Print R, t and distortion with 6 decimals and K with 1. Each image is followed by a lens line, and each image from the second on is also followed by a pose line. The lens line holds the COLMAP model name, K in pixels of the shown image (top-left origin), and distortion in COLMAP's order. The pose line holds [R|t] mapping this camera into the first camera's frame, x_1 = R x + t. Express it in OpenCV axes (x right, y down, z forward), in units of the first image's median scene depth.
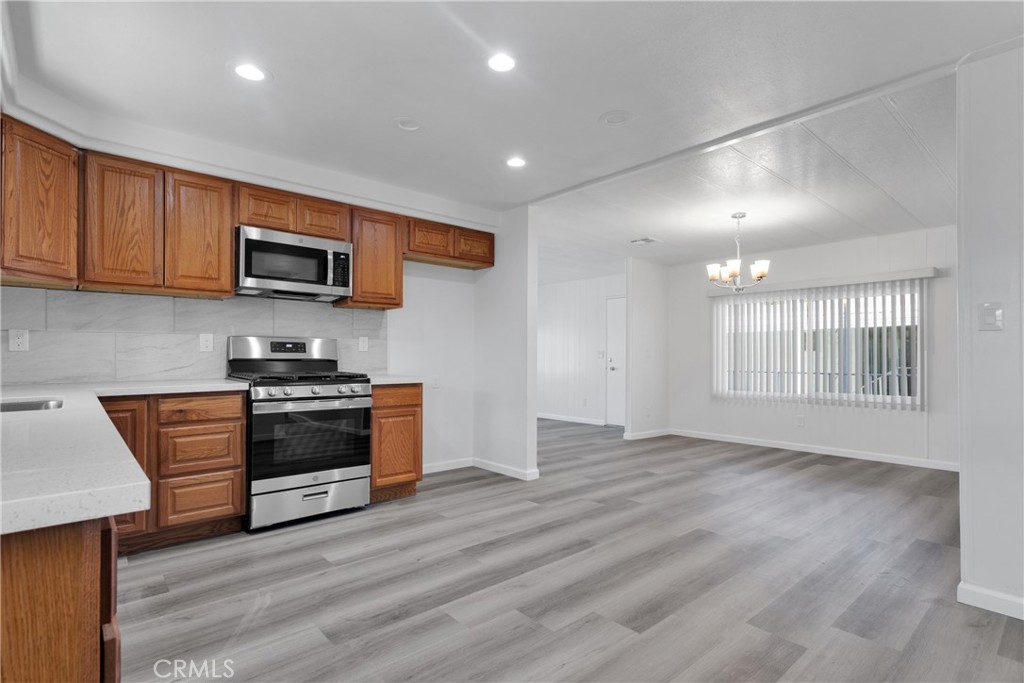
lens RADIAL K [[500.5, 0, 514.5], [0, 500.5, 356.1], [0, 0, 1]] dist [-0.000712, -0.000087]
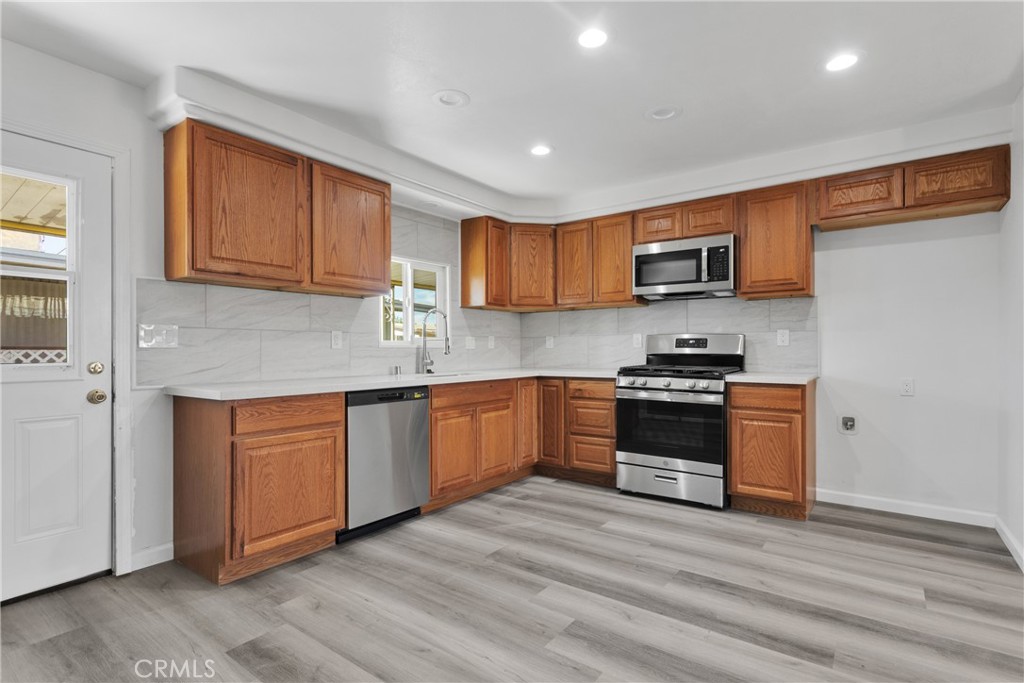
lens RADIAL K [[491.3, 0, 523.5], [0, 491.3, 352.1], [0, 0, 1]] dist [-0.004138, -0.000428]
pose [[0.223711, 0.000099, -0.974655, 0.590406], [0.000276, 1.000000, 0.000165, 0.001735], [0.974655, -0.000306, 0.223711, 0.468484]]
